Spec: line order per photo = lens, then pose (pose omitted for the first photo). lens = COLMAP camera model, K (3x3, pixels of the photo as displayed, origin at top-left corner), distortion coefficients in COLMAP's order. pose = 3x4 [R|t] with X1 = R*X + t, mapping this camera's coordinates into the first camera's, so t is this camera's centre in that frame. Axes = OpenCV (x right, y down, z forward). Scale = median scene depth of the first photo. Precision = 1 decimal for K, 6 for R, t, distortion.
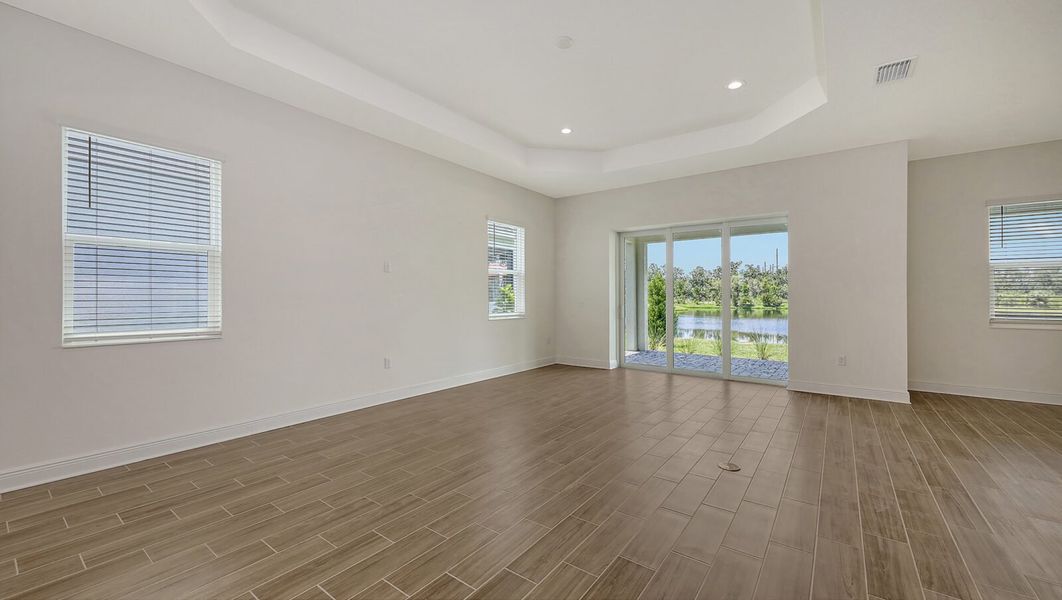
lens RADIAL K [[417.9, 0, 537.0], [0, 417.9, 293.8], [0, 0, 1]] dist [0.005283, -0.000797]
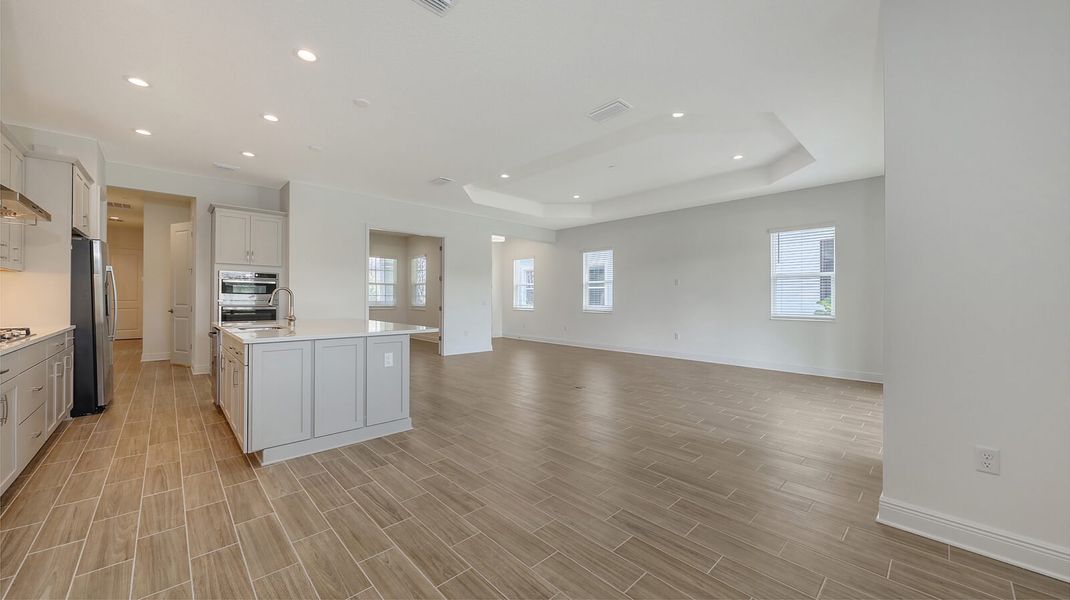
lens RADIAL K [[387.0, 0, 531.1], [0, 387.0, 293.1], [0, 0, 1]] dist [0.004116, -0.000898]
pose [[-0.188234, -0.014099, -0.982023, 1.386282], [-0.000356, 0.999898, -0.014288, 0.006765], [0.982124, -0.002340, -0.188220, 0.681039]]
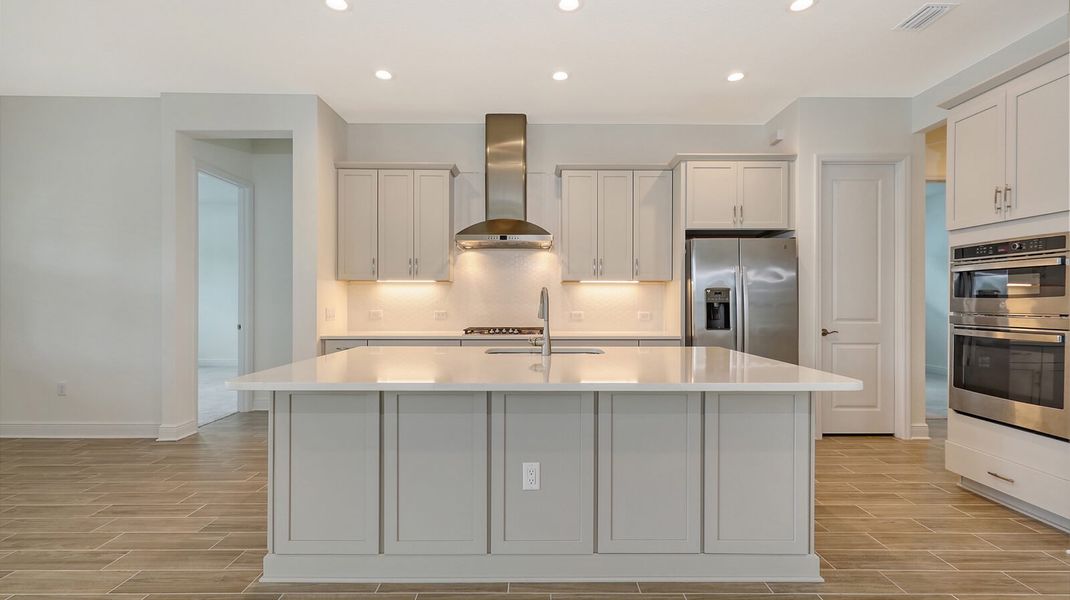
lens RADIAL K [[497.9, 0, 538.0], [0, 497.9, 305.9], [0, 0, 1]] dist [-0.002848, 0.000988]
pose [[-0.594036, -0.008203, 0.804396, 0.202475], [-0.008806, 0.999954, 0.003695, 0.004936], [-0.804390, -0.004888, -0.594082, 0.386982]]
